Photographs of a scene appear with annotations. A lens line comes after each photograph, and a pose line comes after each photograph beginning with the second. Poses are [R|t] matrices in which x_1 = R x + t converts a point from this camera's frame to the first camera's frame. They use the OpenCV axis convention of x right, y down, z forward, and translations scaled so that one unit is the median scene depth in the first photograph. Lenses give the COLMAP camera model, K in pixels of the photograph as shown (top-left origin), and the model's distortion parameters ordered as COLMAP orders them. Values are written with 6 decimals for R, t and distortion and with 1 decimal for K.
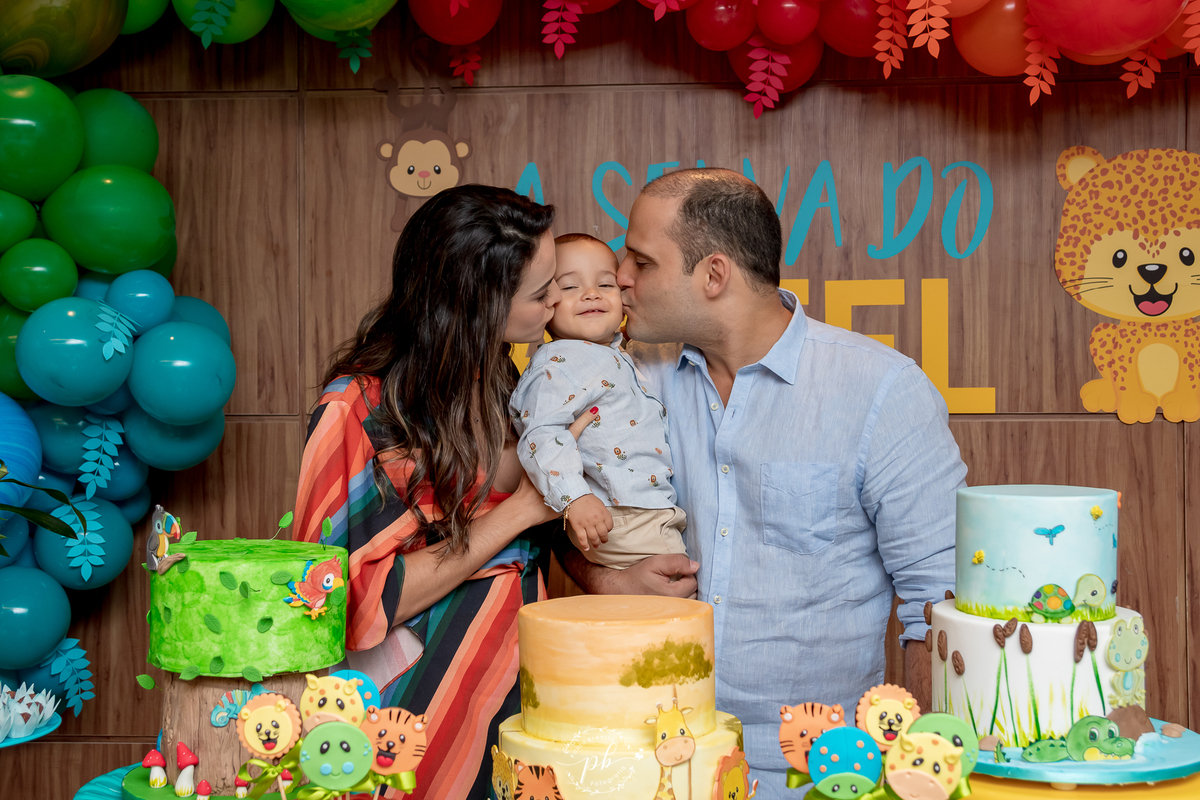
lens RADIAL K [[1445.6, 0, 589.9], [0, 1445.6, 397.7], [0, 0, 1]] dist [-0.014318, 0.244042]
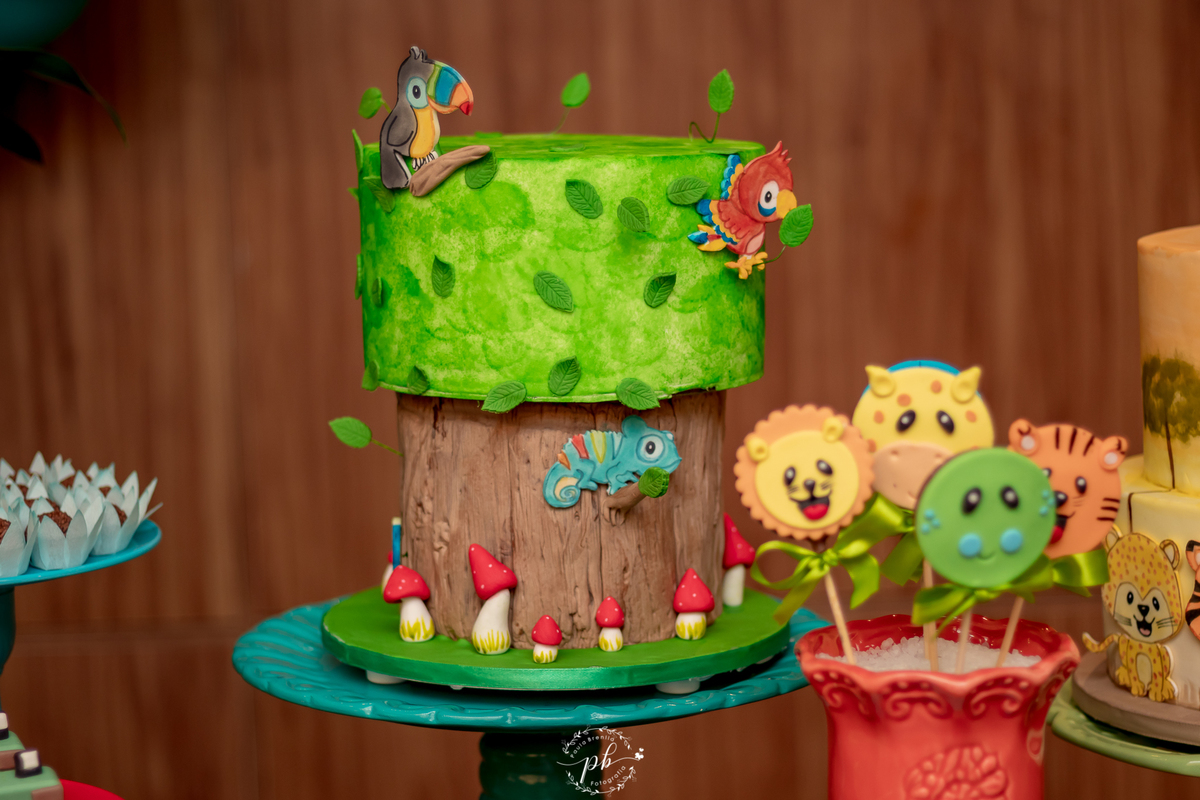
lens RADIAL K [[3078.8, 0, 599.3], [0, 3078.8, 400.0], [0, 0, 1]] dist [-0.154511, -0.372028]
pose [[0.995510, -0.043132, 0.084259, -0.325741], [0.031275, 0.990037, 0.137290, 0.052798], [-0.089341, -0.134039, 0.986941, 0.001868]]
